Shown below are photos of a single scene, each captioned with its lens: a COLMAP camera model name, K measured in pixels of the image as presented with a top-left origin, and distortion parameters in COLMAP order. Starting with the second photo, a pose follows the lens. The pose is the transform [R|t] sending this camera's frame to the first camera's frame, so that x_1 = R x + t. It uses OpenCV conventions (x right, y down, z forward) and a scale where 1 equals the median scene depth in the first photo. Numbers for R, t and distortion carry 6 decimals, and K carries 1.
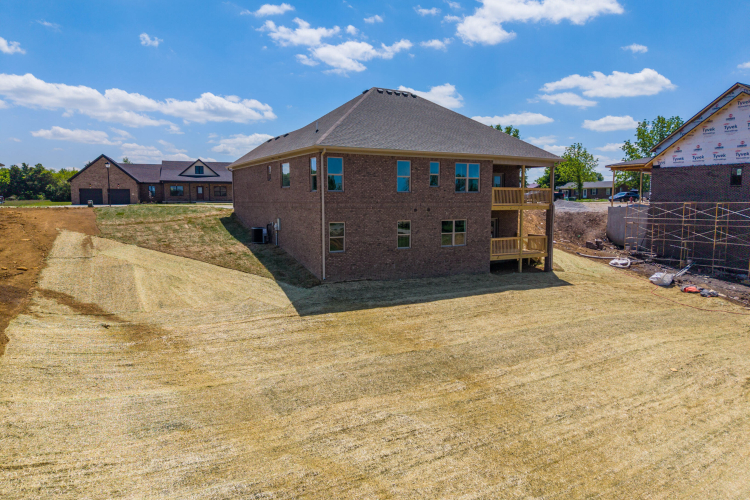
lens RADIAL K [[493.7, 0, 379.4], [0, 493.7, 250.7], [0, 0, 1]] dist [0.058942, -0.069104]
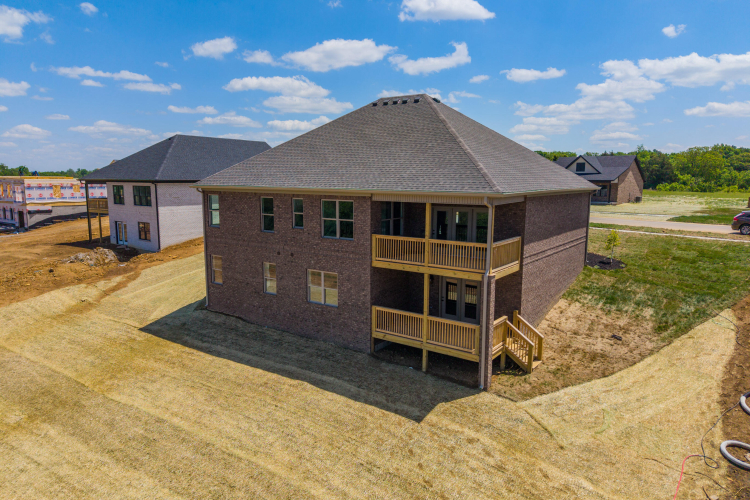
lens RADIAL K [[500.9, 0, 377.1], [0, 500.9, 249.6], [0, 0, 1]] dist [0.002903, 0.000537]
pose [[0.439859, 0.130122, -0.888590, 0.883050], [-0.097551, 0.990516, 0.096759, -0.180558], [0.892753, 0.044123, 0.448381, 0.716884]]
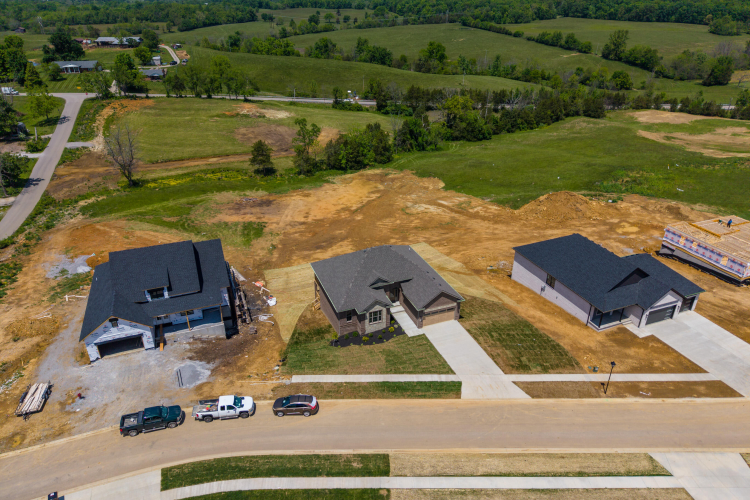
lens RADIAL K [[493.7, 0, 379.4], [0, 493.7, 250.7], [0, 0, 1]] dist [0.058942, -0.069104]
pose [[-0.990463, -0.059690, 0.124180, -0.283559], [0.018135, 0.836969, 0.546950, -1.701661], [-0.136582, 0.543986, -0.827904, 3.196567]]
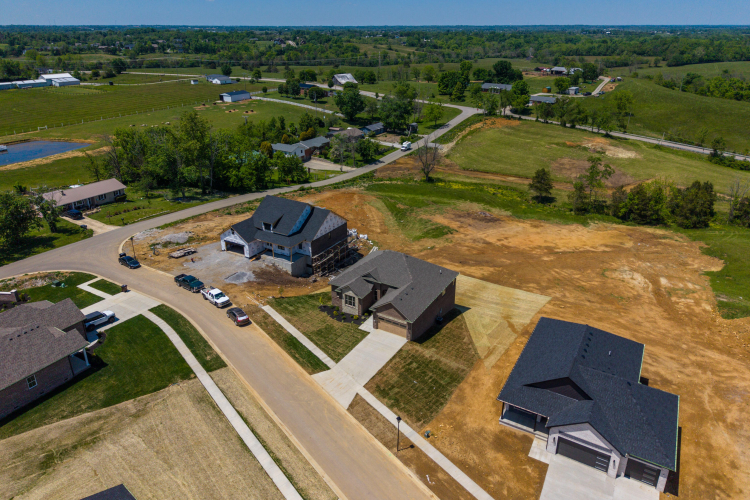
lens RADIAL K [[493.7, 0, 379.4], [0, 493.7, 250.7], [0, 0, 1]] dist [0.058942, -0.069104]
pose [[-0.501848, -0.350880, 0.790589, -2.093812], [0.090225, 0.887801, 0.451297, -1.622797], [-0.860237, 0.297814, -0.413883, 2.355450]]
